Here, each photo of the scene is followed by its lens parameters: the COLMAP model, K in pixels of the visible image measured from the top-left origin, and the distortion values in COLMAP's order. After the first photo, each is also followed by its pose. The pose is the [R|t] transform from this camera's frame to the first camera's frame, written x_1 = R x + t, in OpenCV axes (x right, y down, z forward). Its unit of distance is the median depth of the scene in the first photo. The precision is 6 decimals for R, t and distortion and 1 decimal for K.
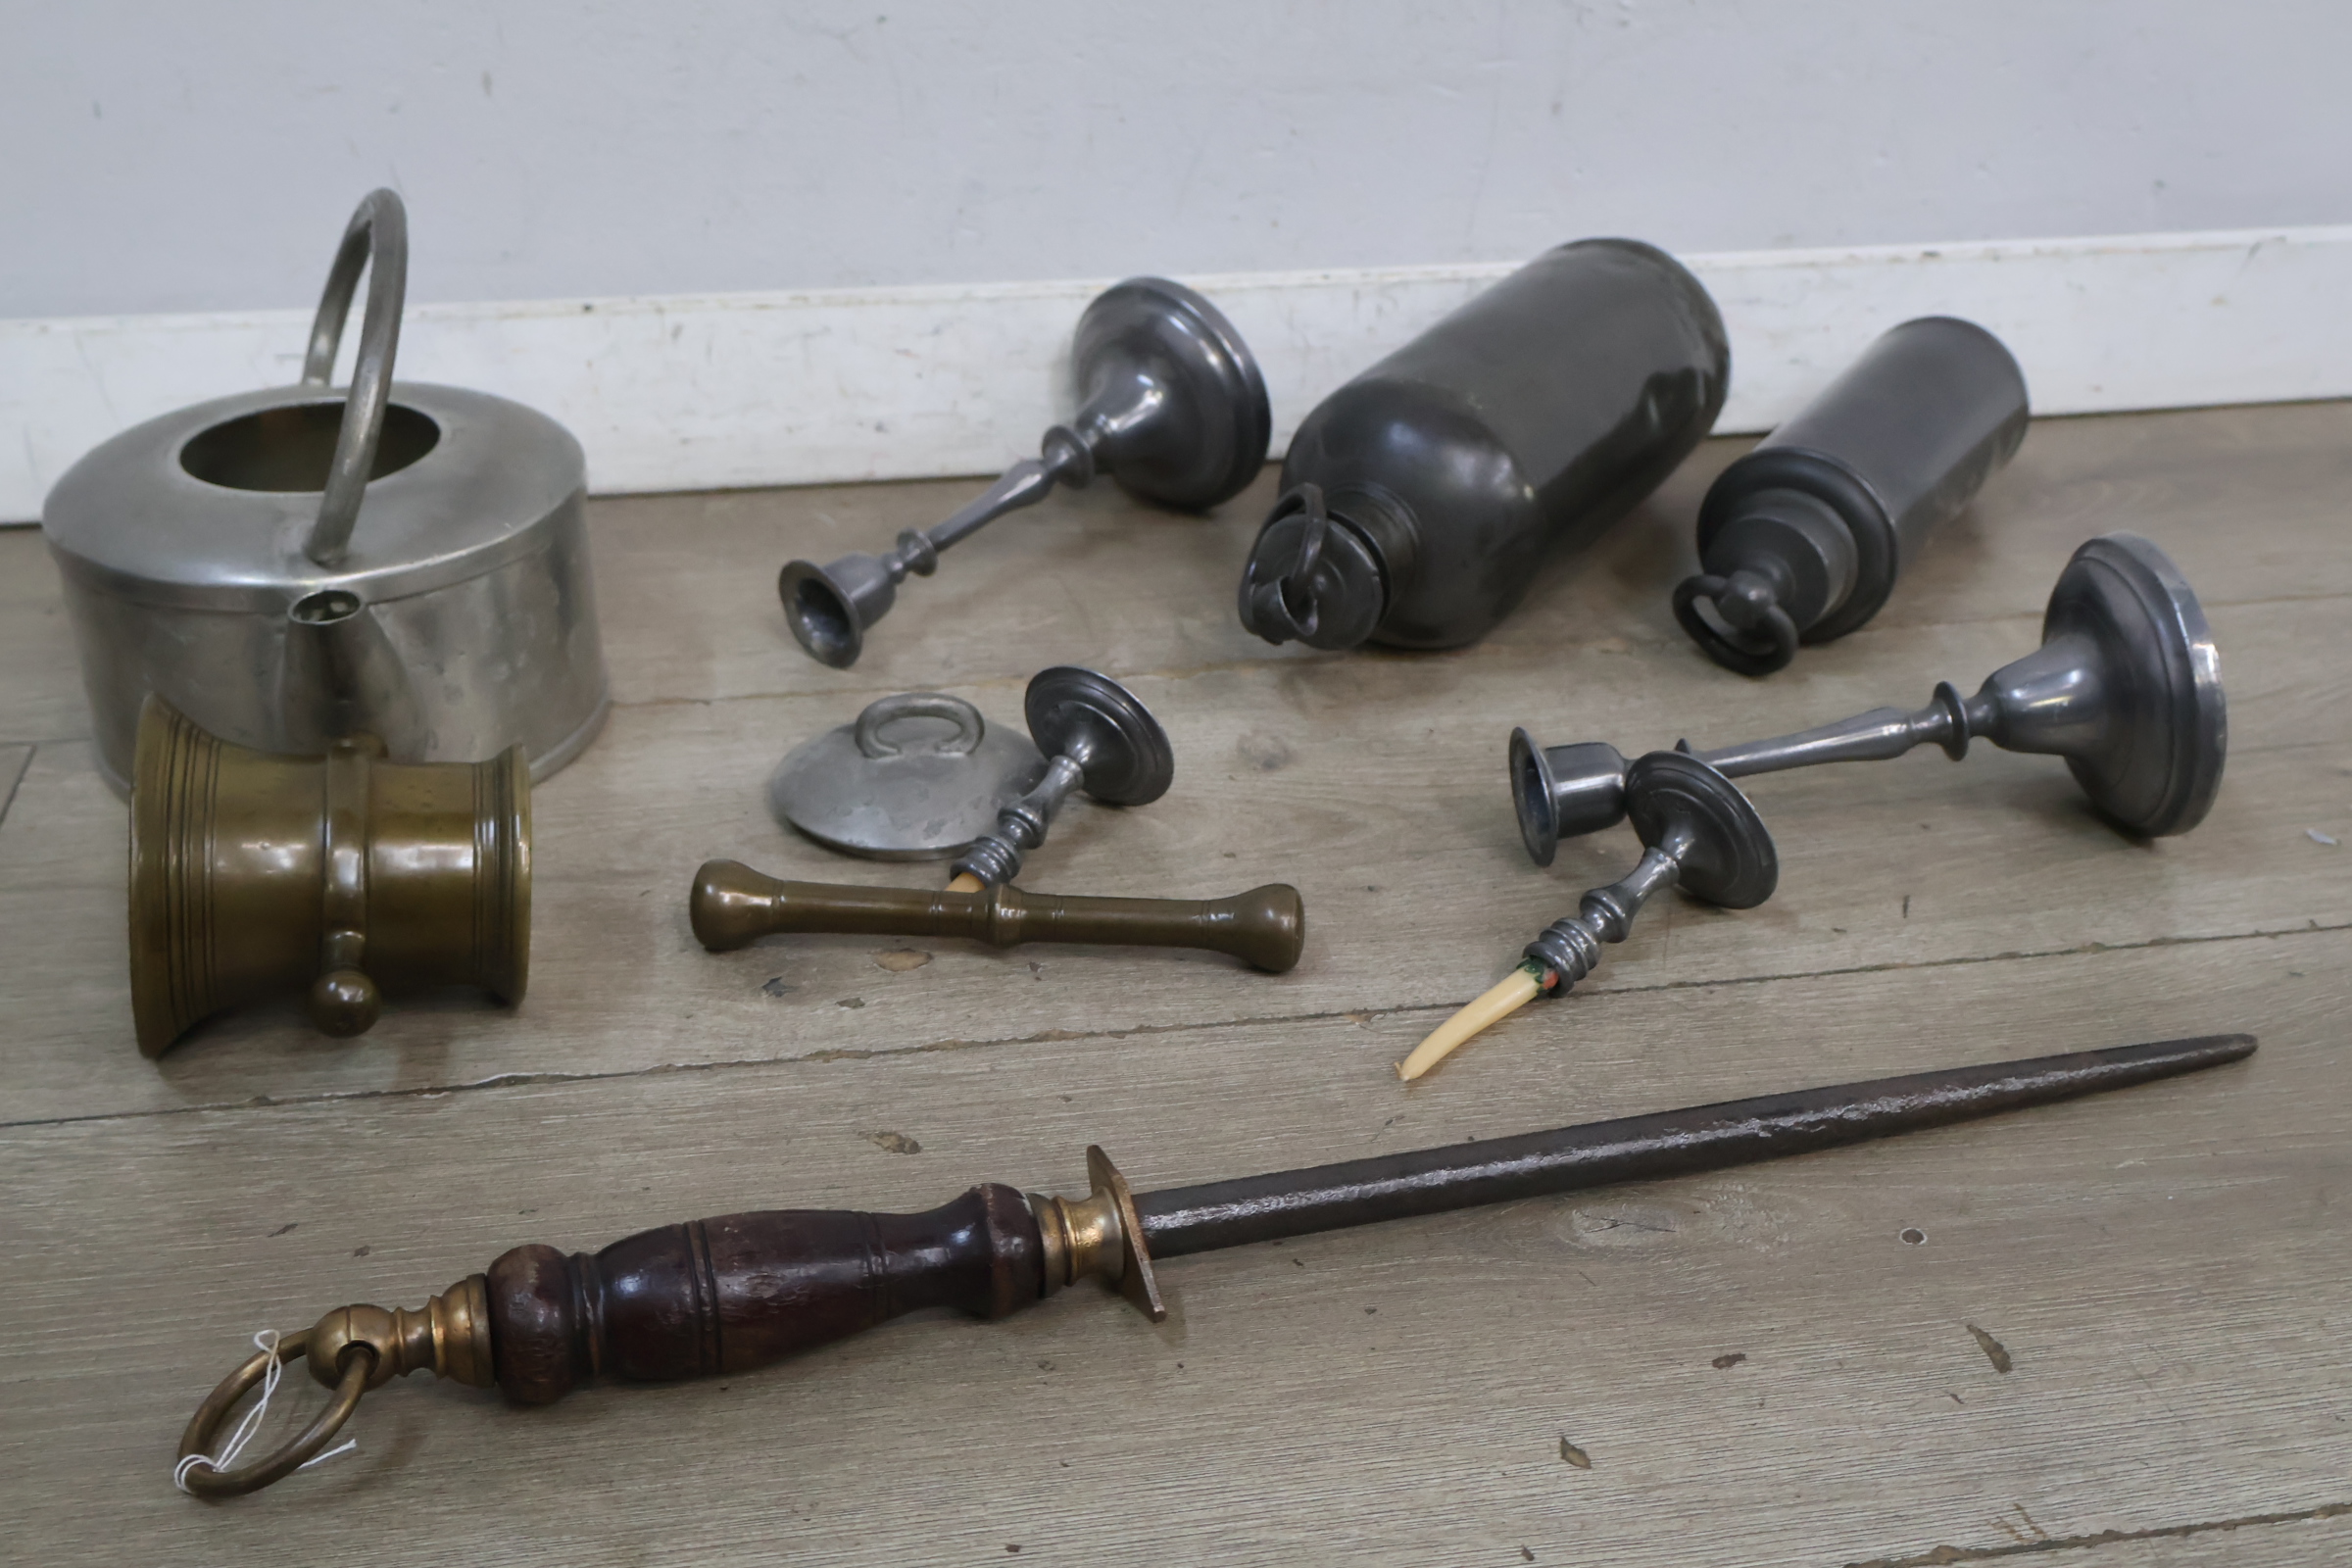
lens RADIAL K [[2558.2, 0, 1166.7], [0, 2558.2, 789.4], [0, 0, 1]] dist [-0.006134, 0.000000]
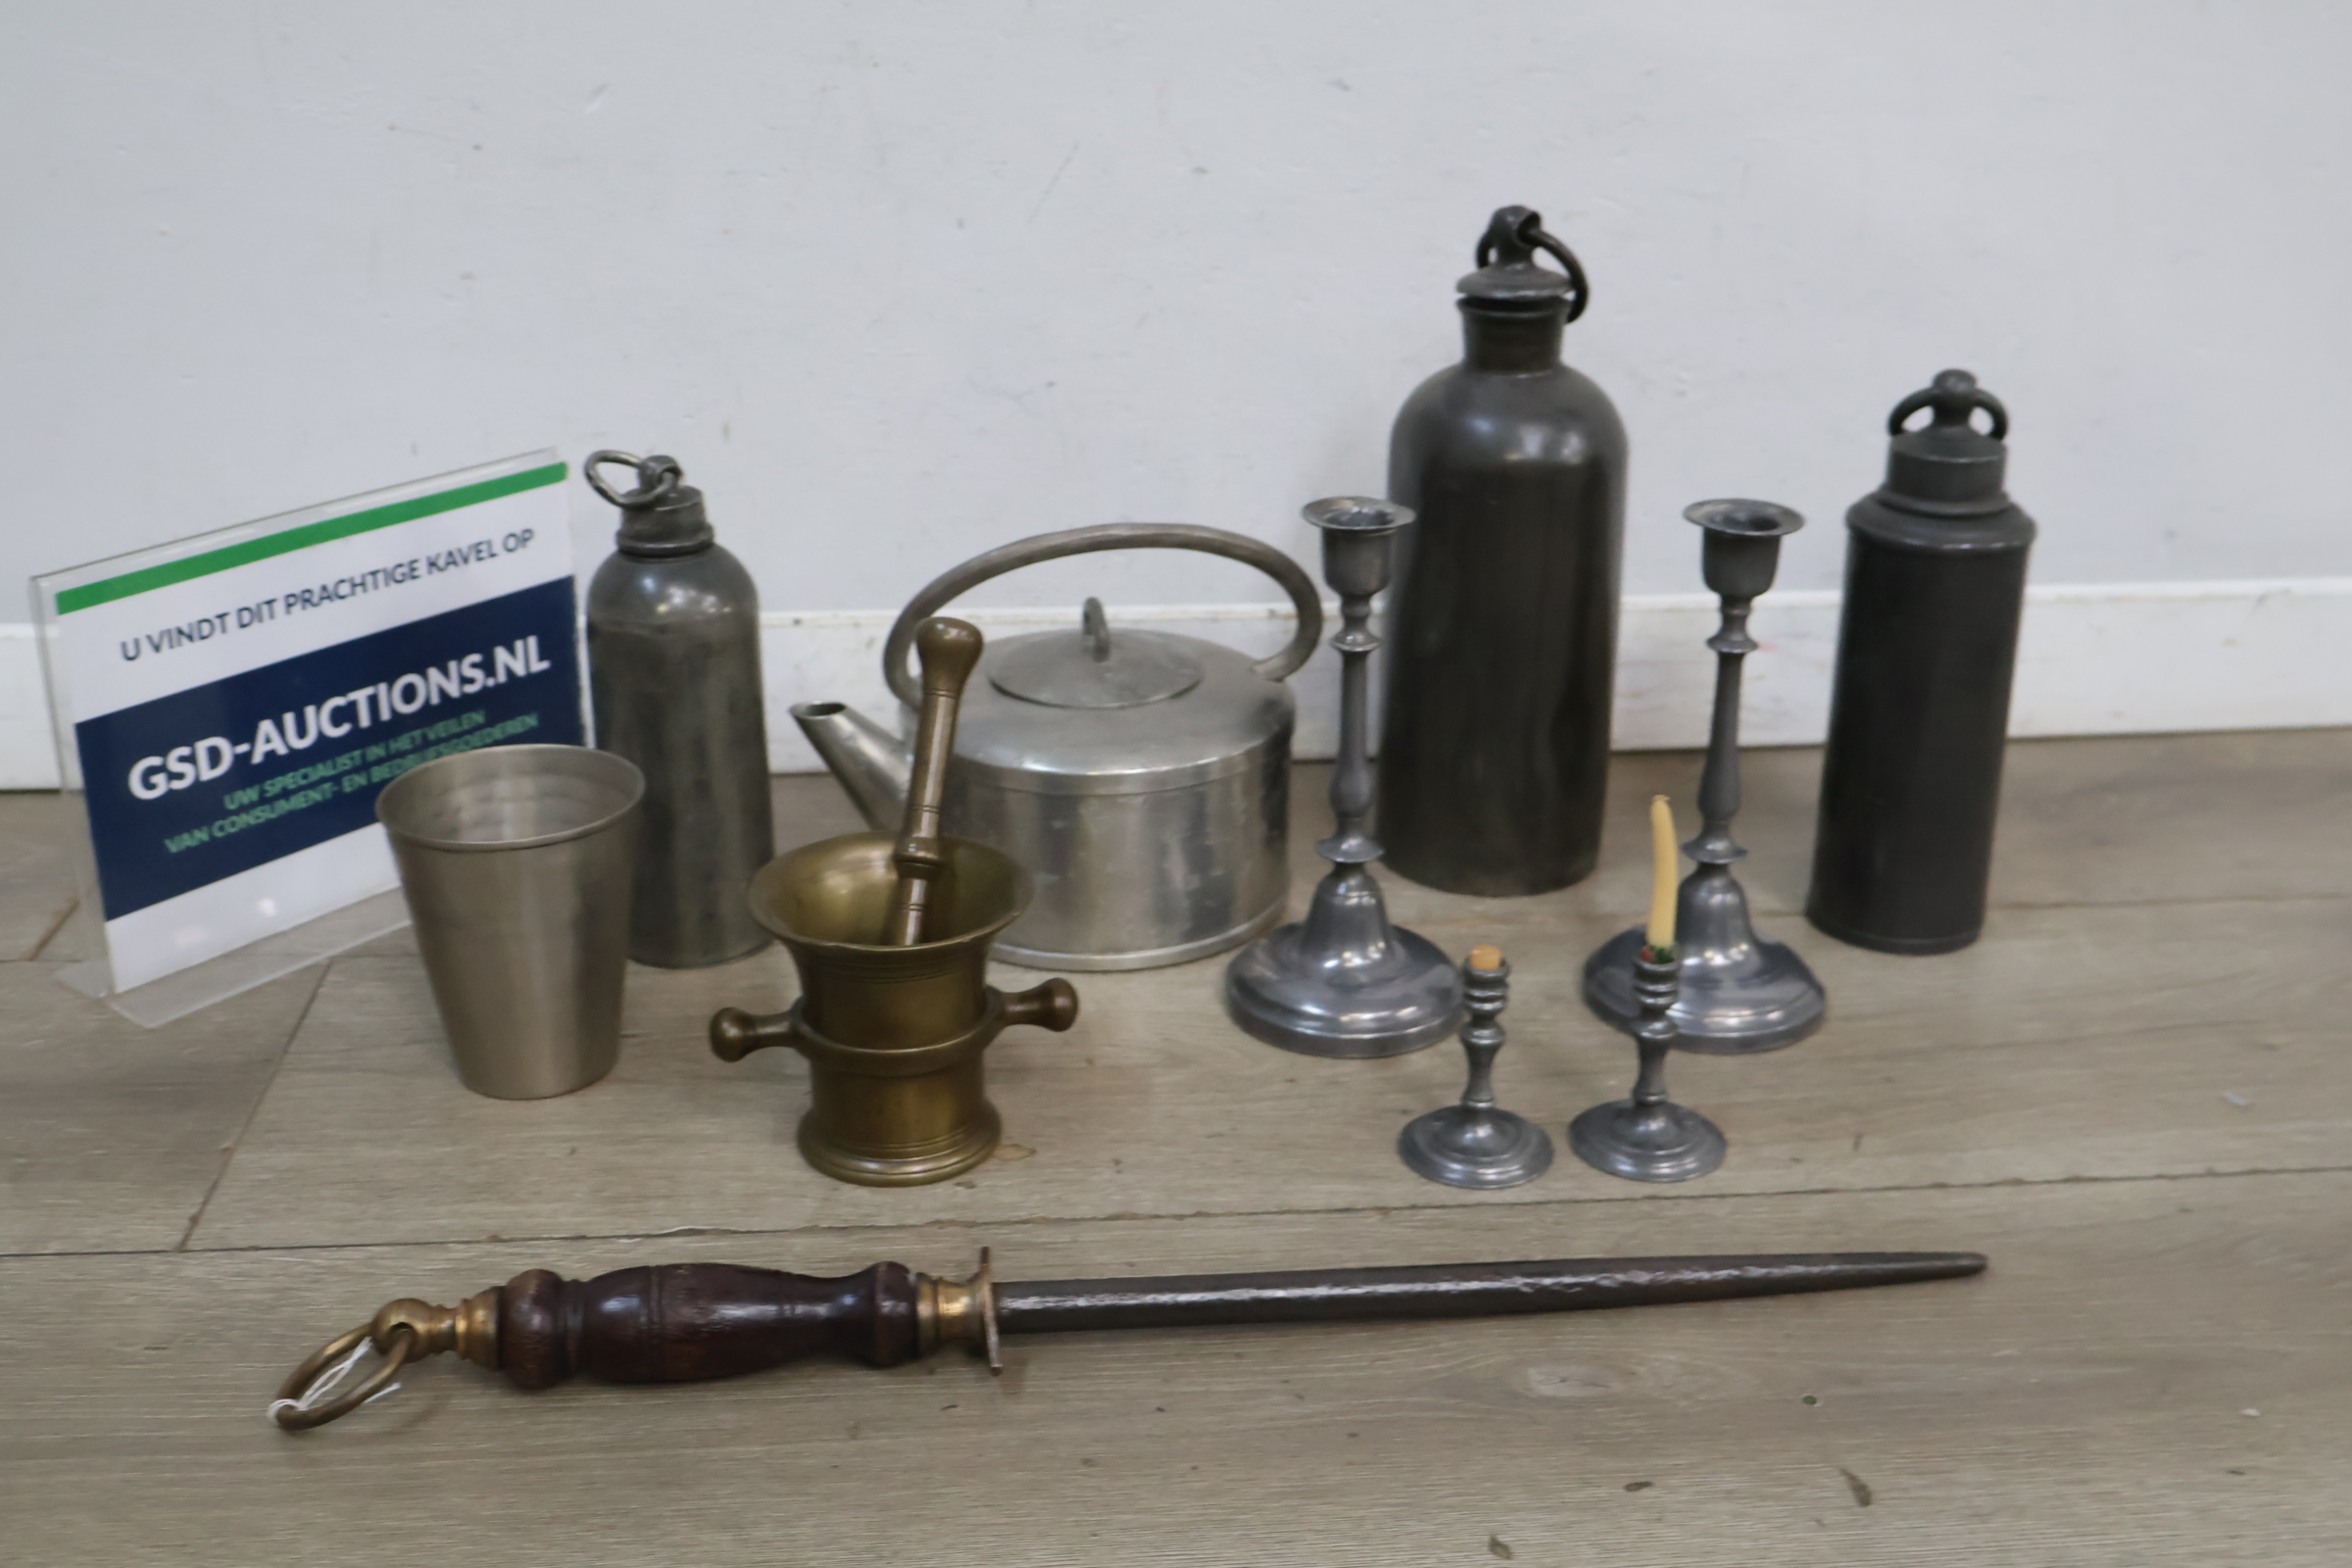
lens RADIAL K [[2558.2, 0, 1168.9], [0, 2558.2, 779.0], [0, 0, 1]] dist [-0.006134, 0.000000]
pose [[0.995715, 0.025436, -0.088909, 0.081067], [-0.035707, 0.992618, -0.115908, 0.030335], [0.085304, 0.118586, 0.989273, -0.239601]]
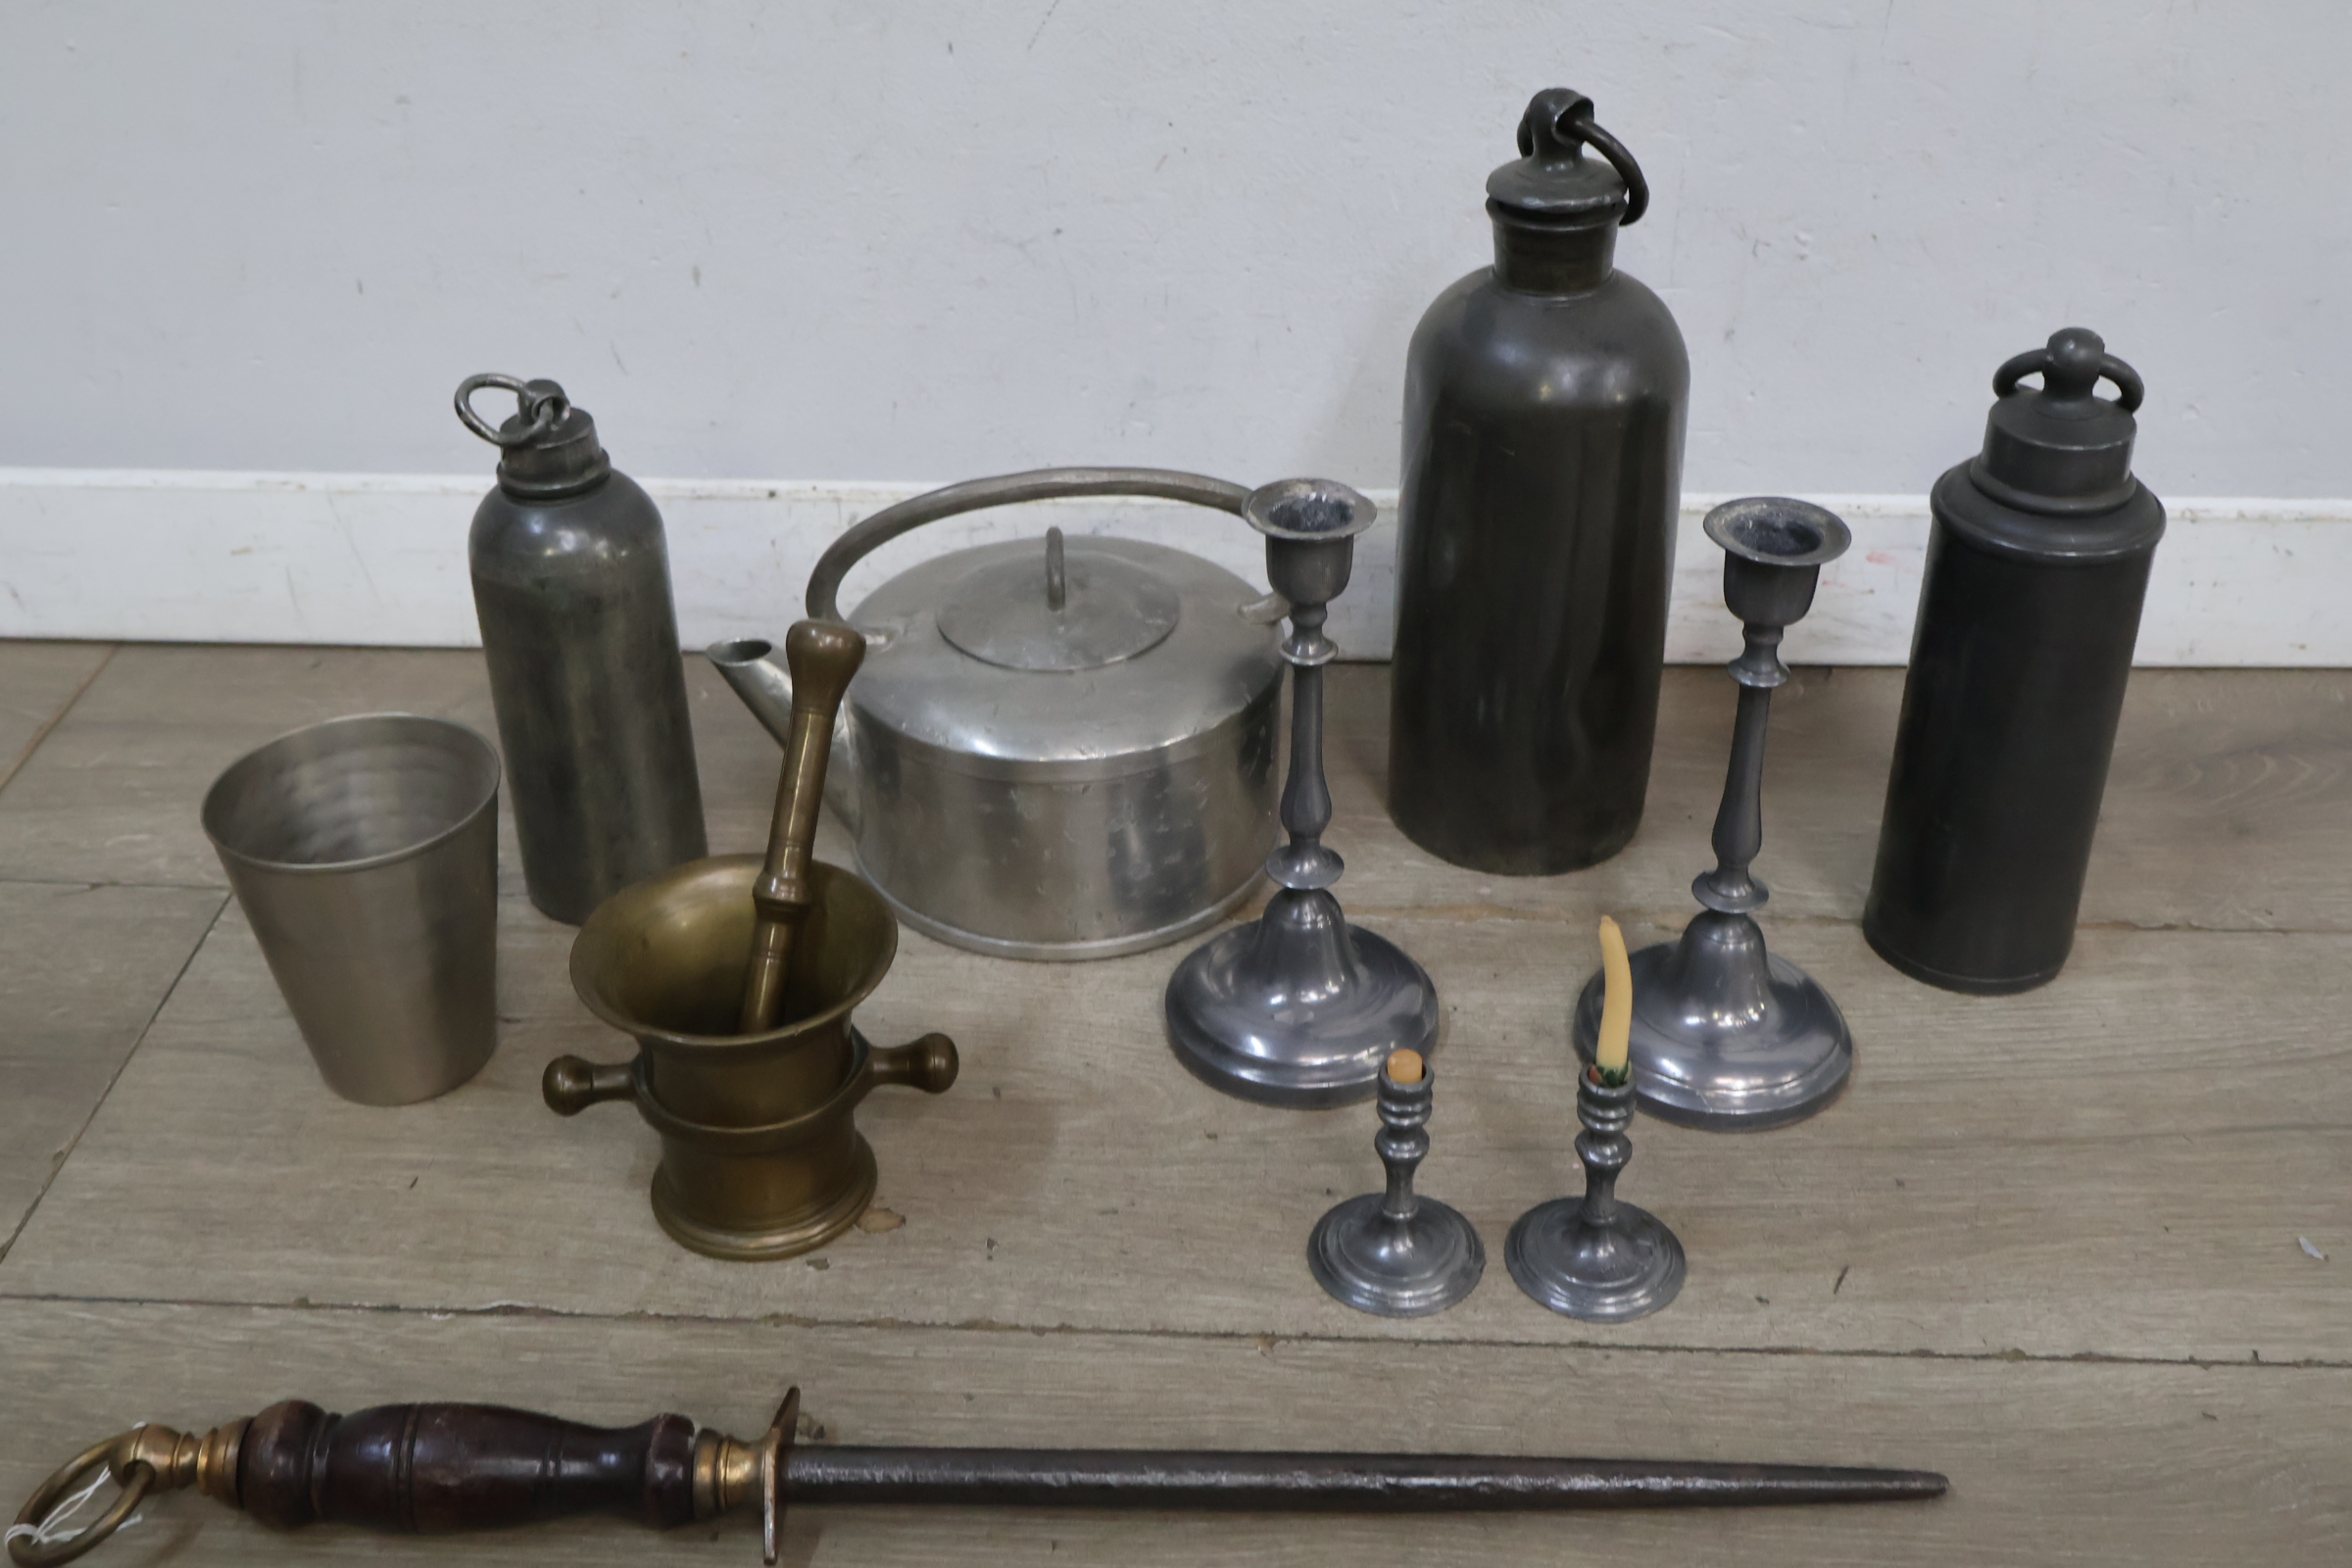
lens RADIAL K [[2558.2, 0, 1157.4], [0, 2558.2, 781.8], [0, 0, 1]] dist [-0.006134, 0.000000]
pose [[0.975475, 0.096034, -0.198054, 0.228888], [-0.082973, 0.993857, 0.073240, -0.226396], [0.203871, -0.055010, 0.977451, -0.047007]]
